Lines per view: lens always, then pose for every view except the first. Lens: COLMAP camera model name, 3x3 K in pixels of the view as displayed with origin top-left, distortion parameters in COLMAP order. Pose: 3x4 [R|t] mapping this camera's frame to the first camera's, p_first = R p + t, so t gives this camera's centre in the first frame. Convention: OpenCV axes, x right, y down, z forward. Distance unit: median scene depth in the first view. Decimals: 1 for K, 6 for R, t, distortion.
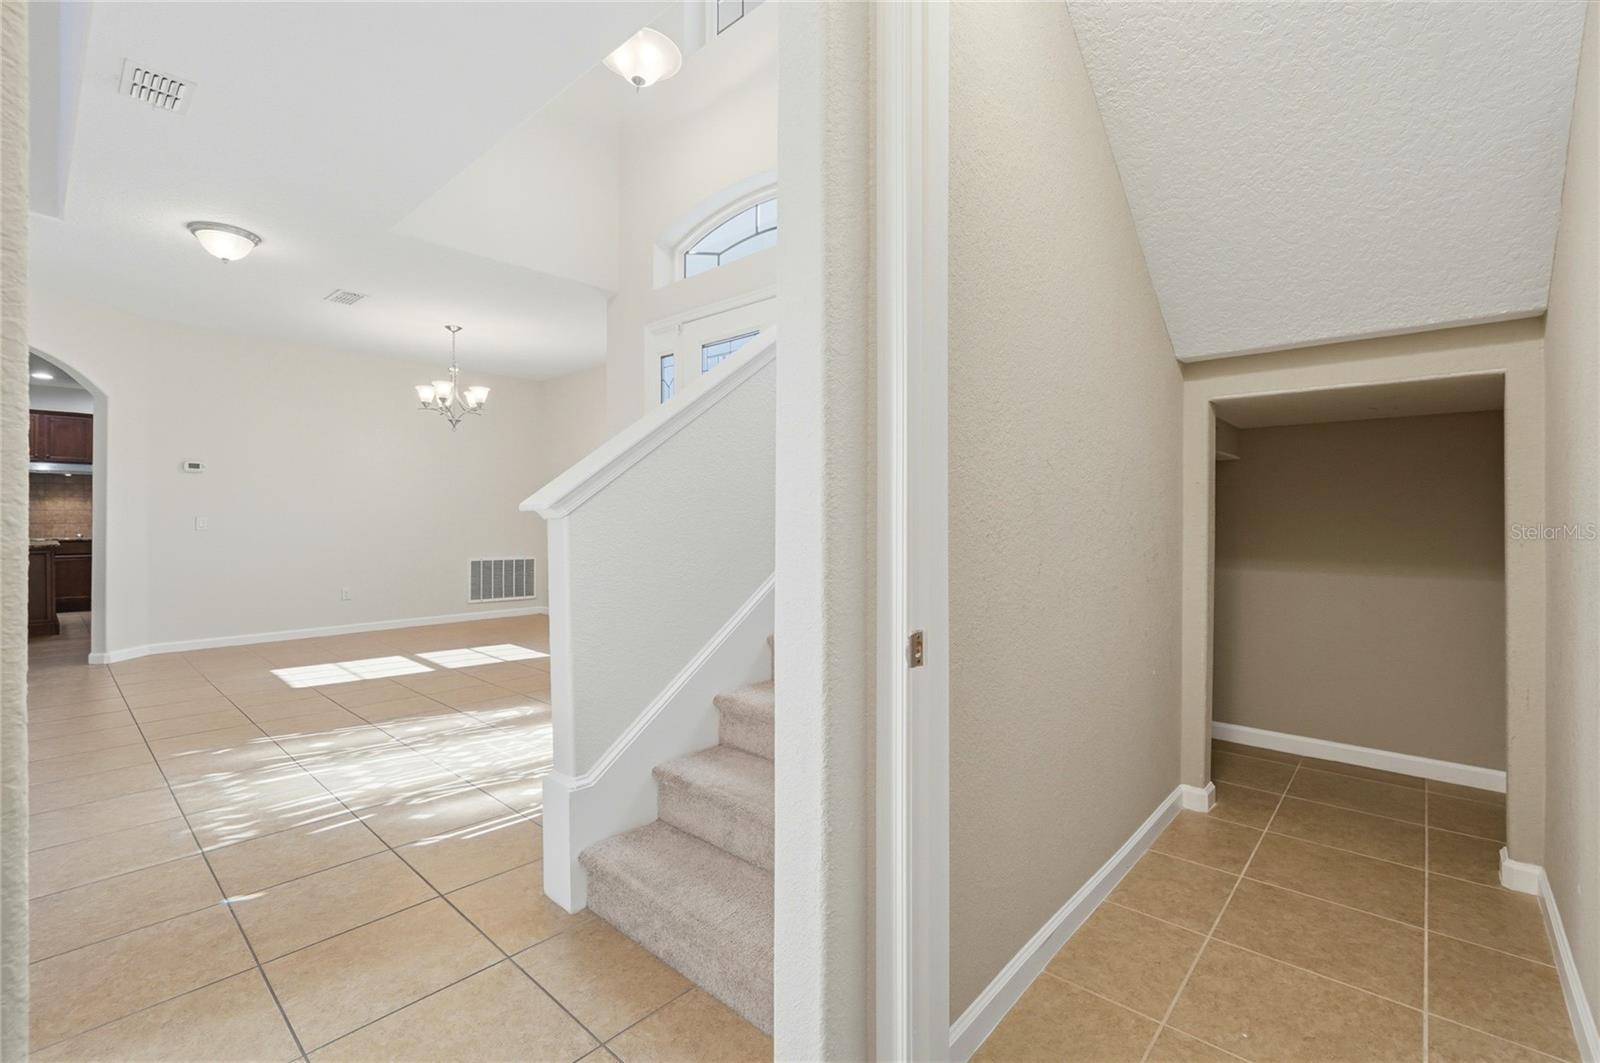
lens RADIAL K [[711.9, 0, 784.5], [0, 711.9, 529.5], [0, 0, 1]] dist [-0.006777, 0.003093]
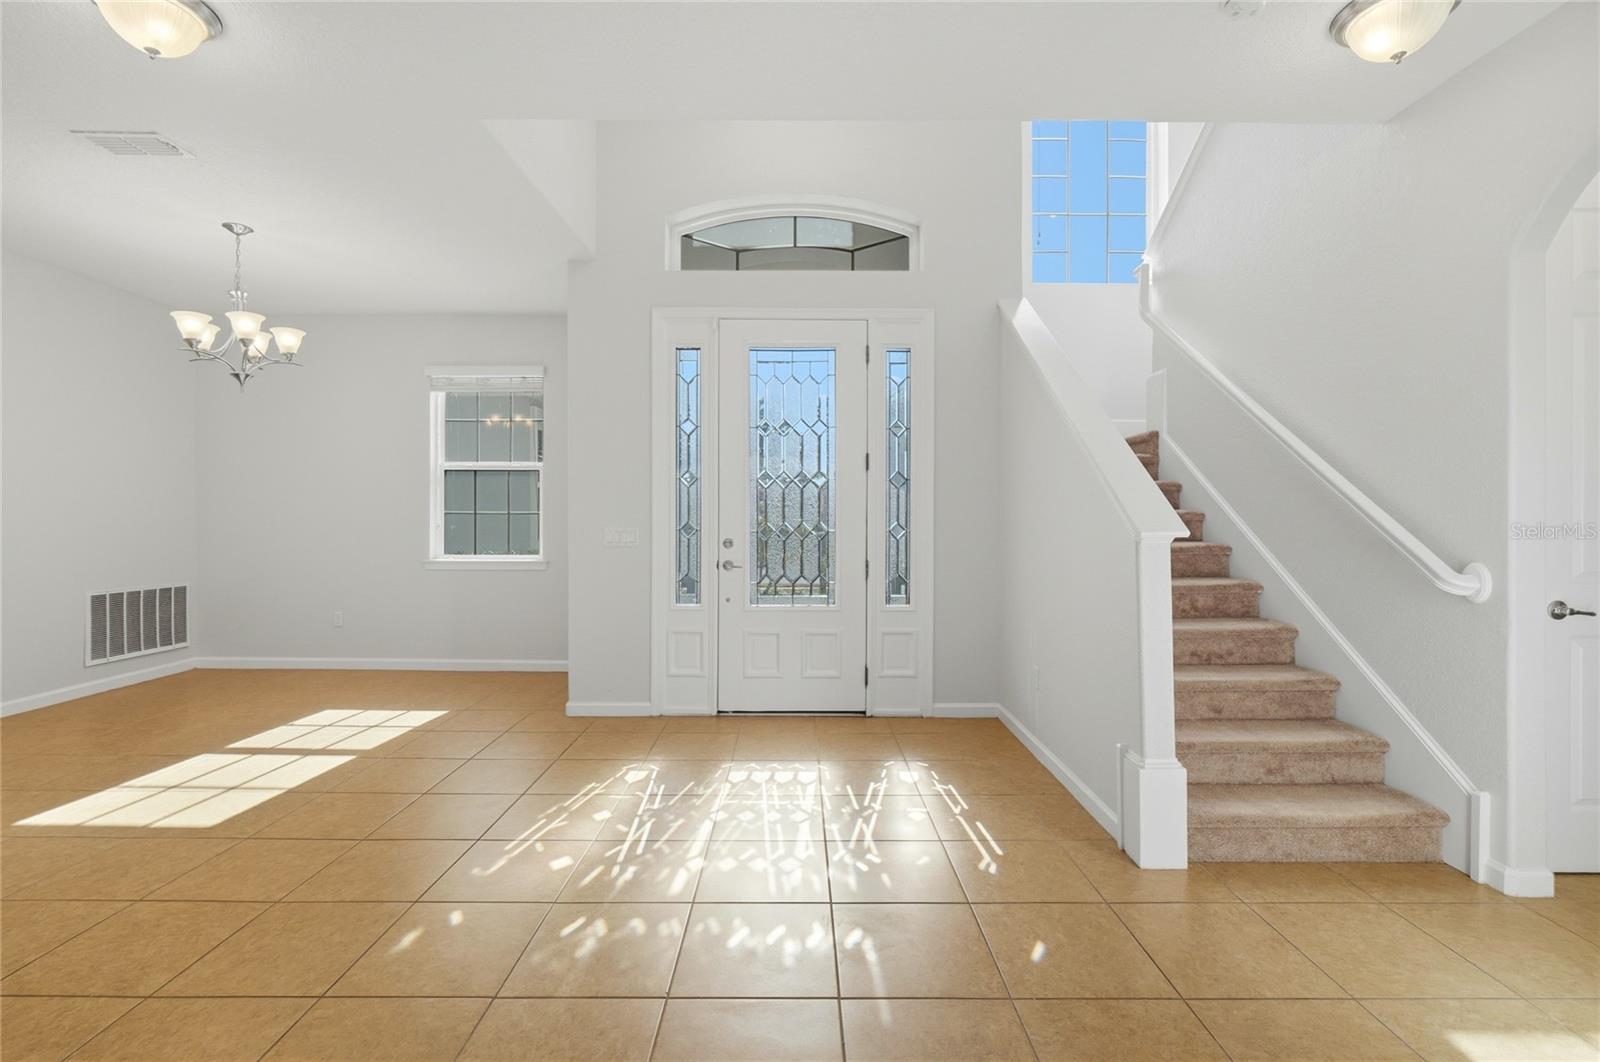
lens RADIAL K [[711.9, 0, 795.1], [0, 711.9, 535.2], [0, 0, 1]] dist [-0.006777, 0.003093]
pose [[0.732628, -0.006620, 0.680597, -0.537754], [0.004523, 0.999978, 0.004858, -0.008828], [-0.680614, -0.000481, 0.732642, 0.195178]]
